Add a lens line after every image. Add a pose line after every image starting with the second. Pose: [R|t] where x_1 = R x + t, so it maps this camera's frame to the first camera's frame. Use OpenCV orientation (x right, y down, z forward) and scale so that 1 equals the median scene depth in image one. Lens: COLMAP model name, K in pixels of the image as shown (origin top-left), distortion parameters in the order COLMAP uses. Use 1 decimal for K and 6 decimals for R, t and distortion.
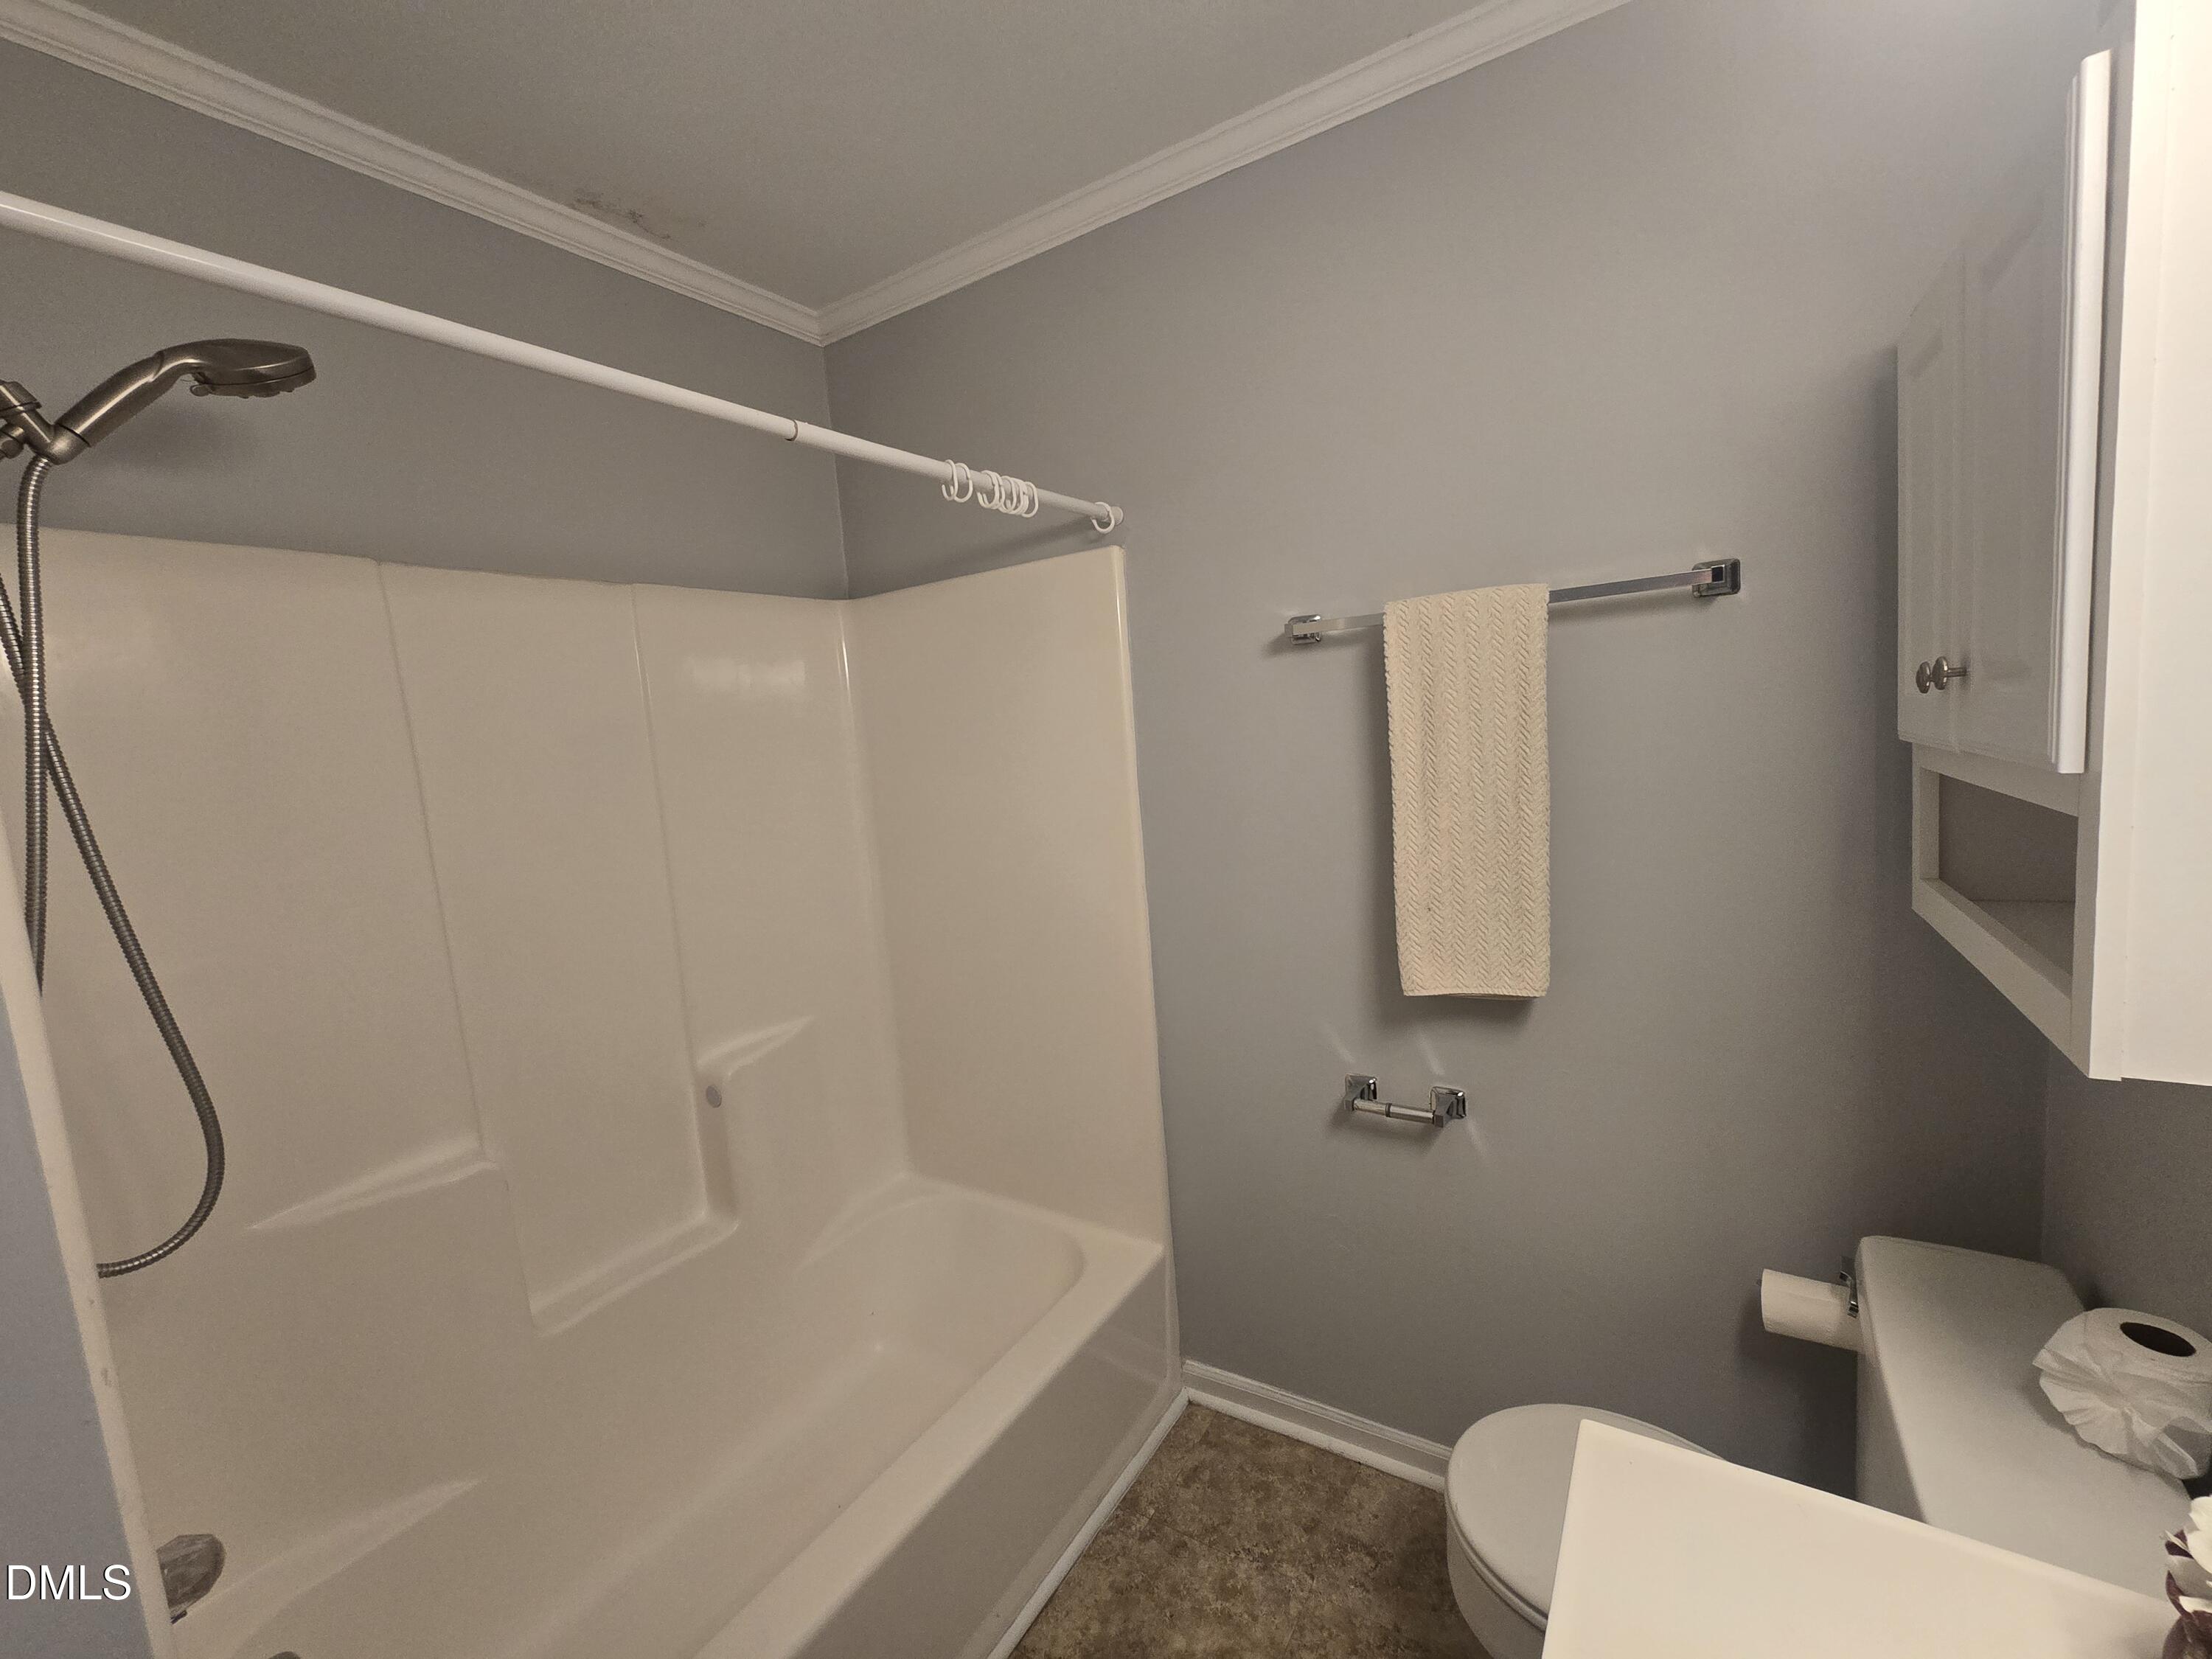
lens RADIAL K [[898.1, 0, 1107.5], [0, 898.1, 824.5], [0, 0, 1]] dist [-0.010447, 0.001288]
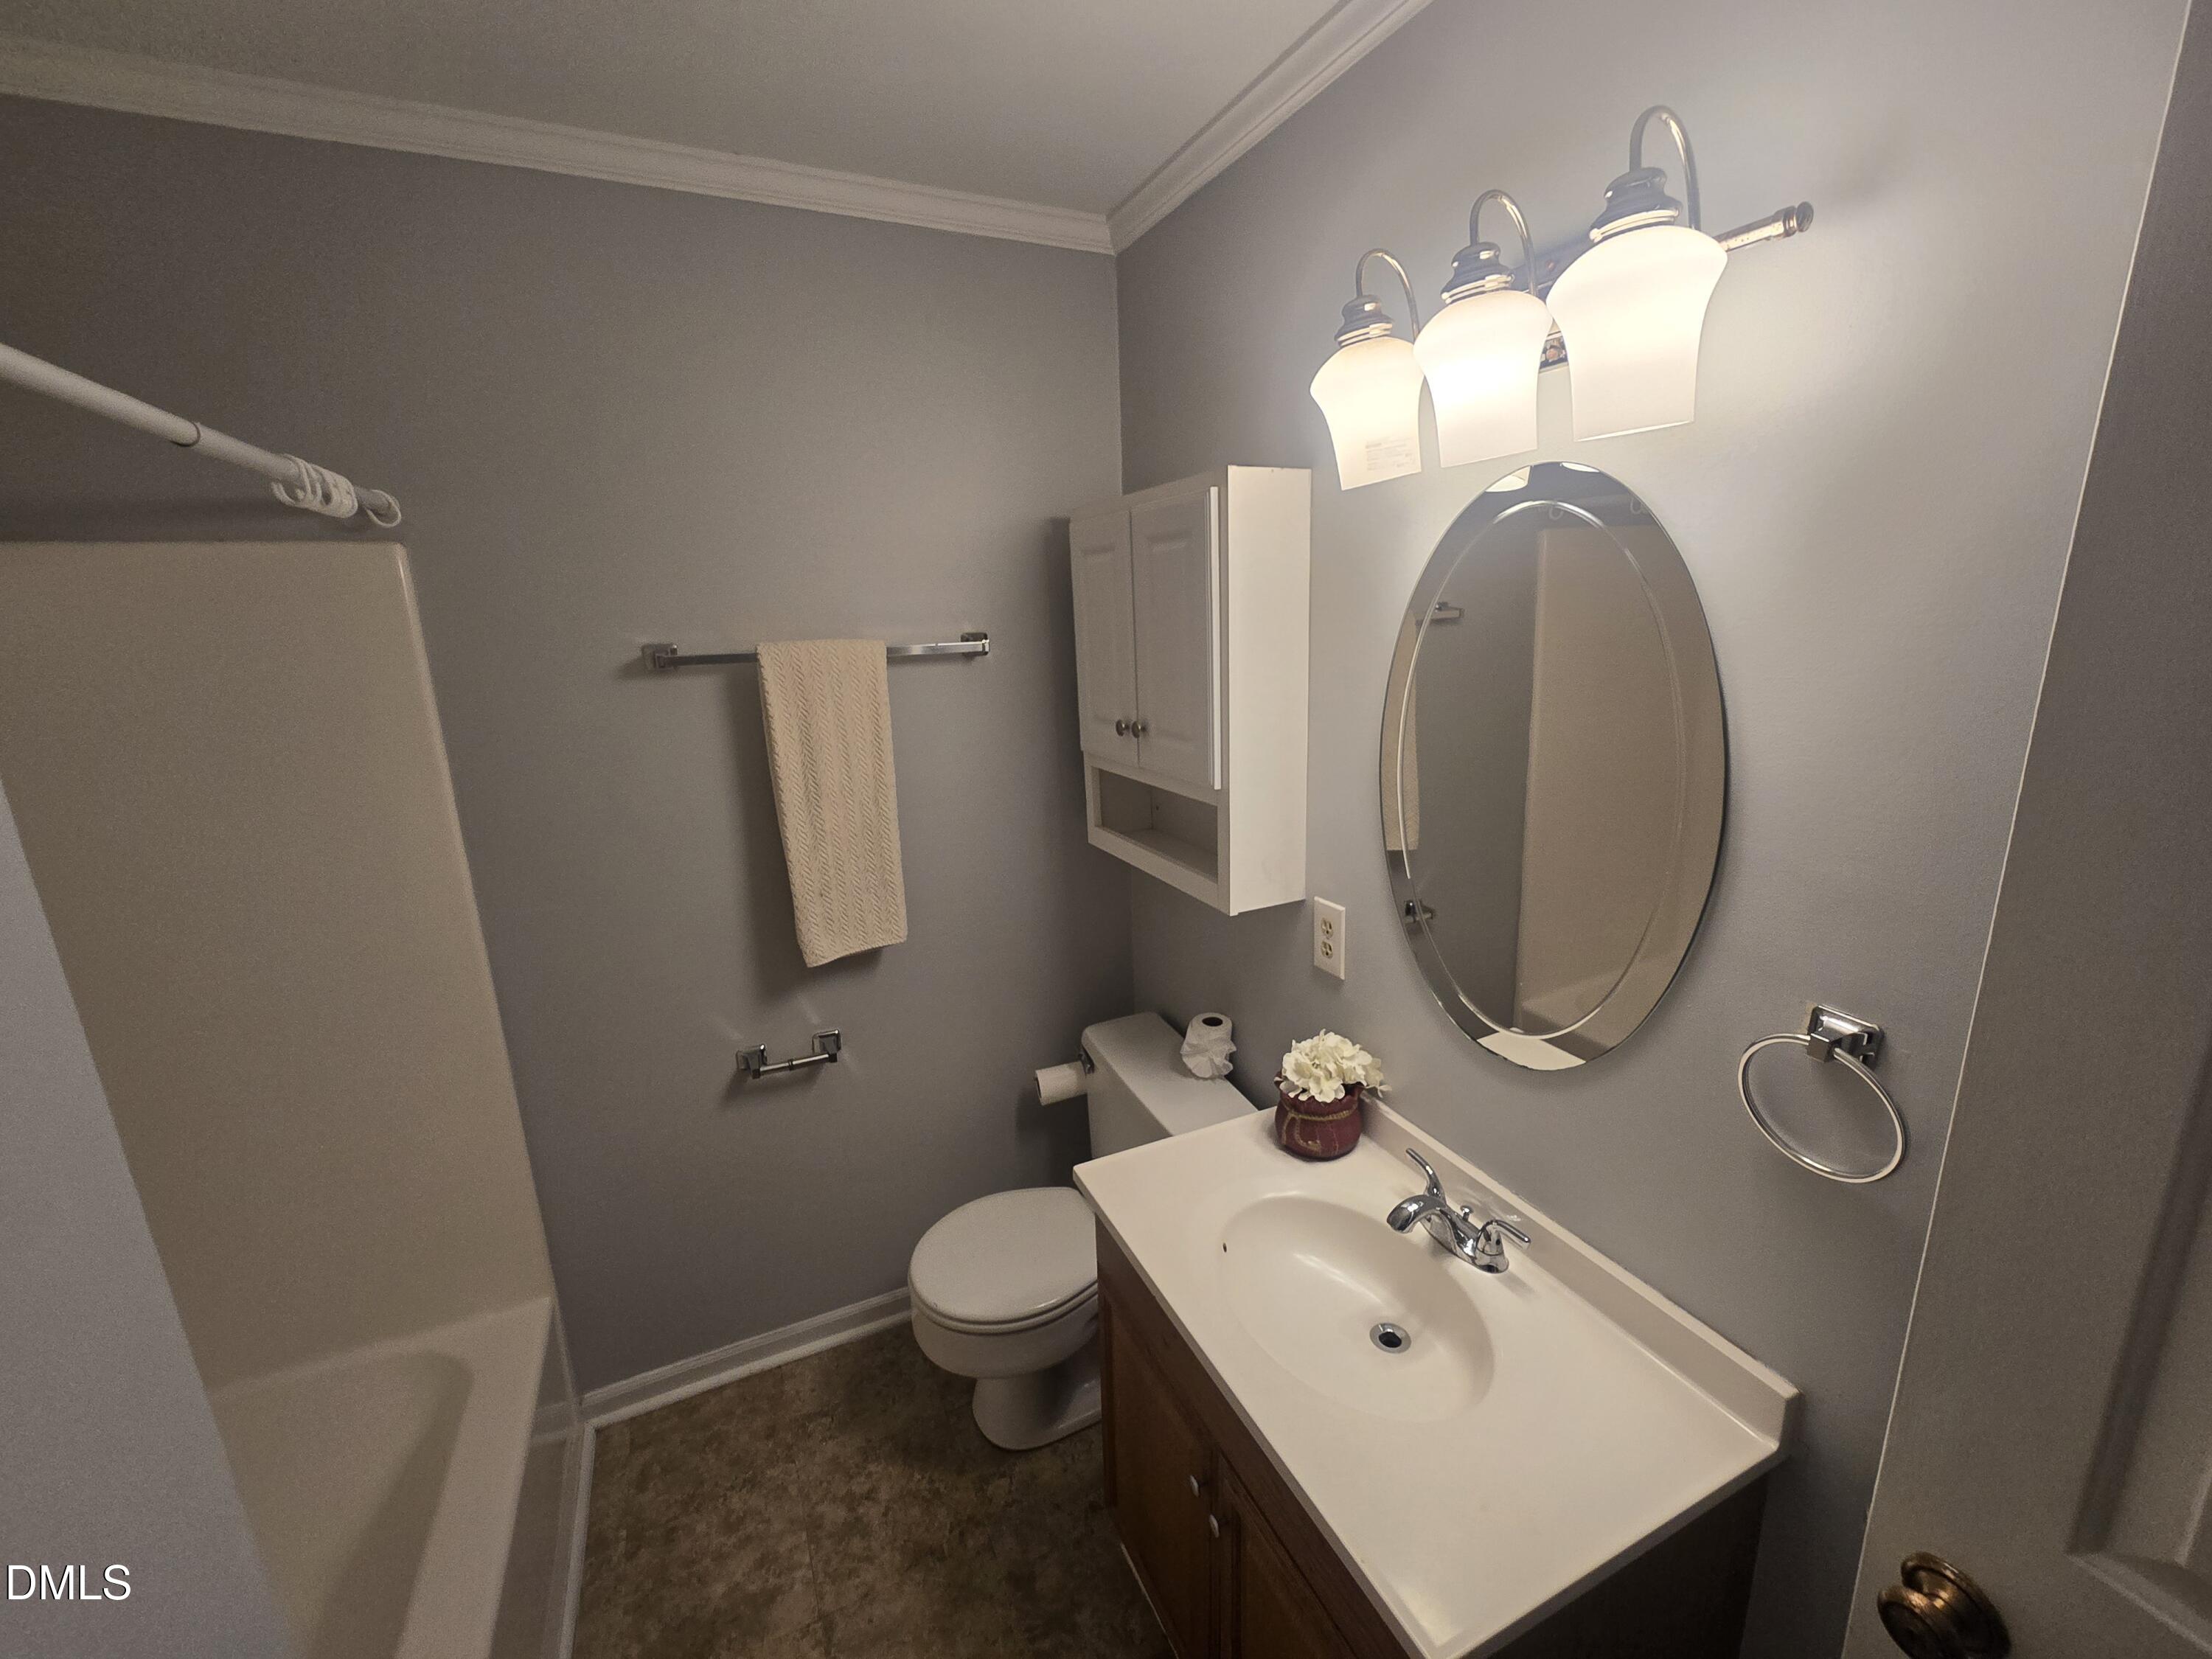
lens RADIAL K [[898.1, 0, 1113.6], [0, 898.1, 828.1], [0, 0, 1]] dist [-0.010447, 0.001288]
pose [[0.543127, -0.137983, 0.828235, -0.424987], [0.081678, 0.990409, 0.111439, -0.099870], [-0.835669, 0.007123, 0.549188, -0.025554]]
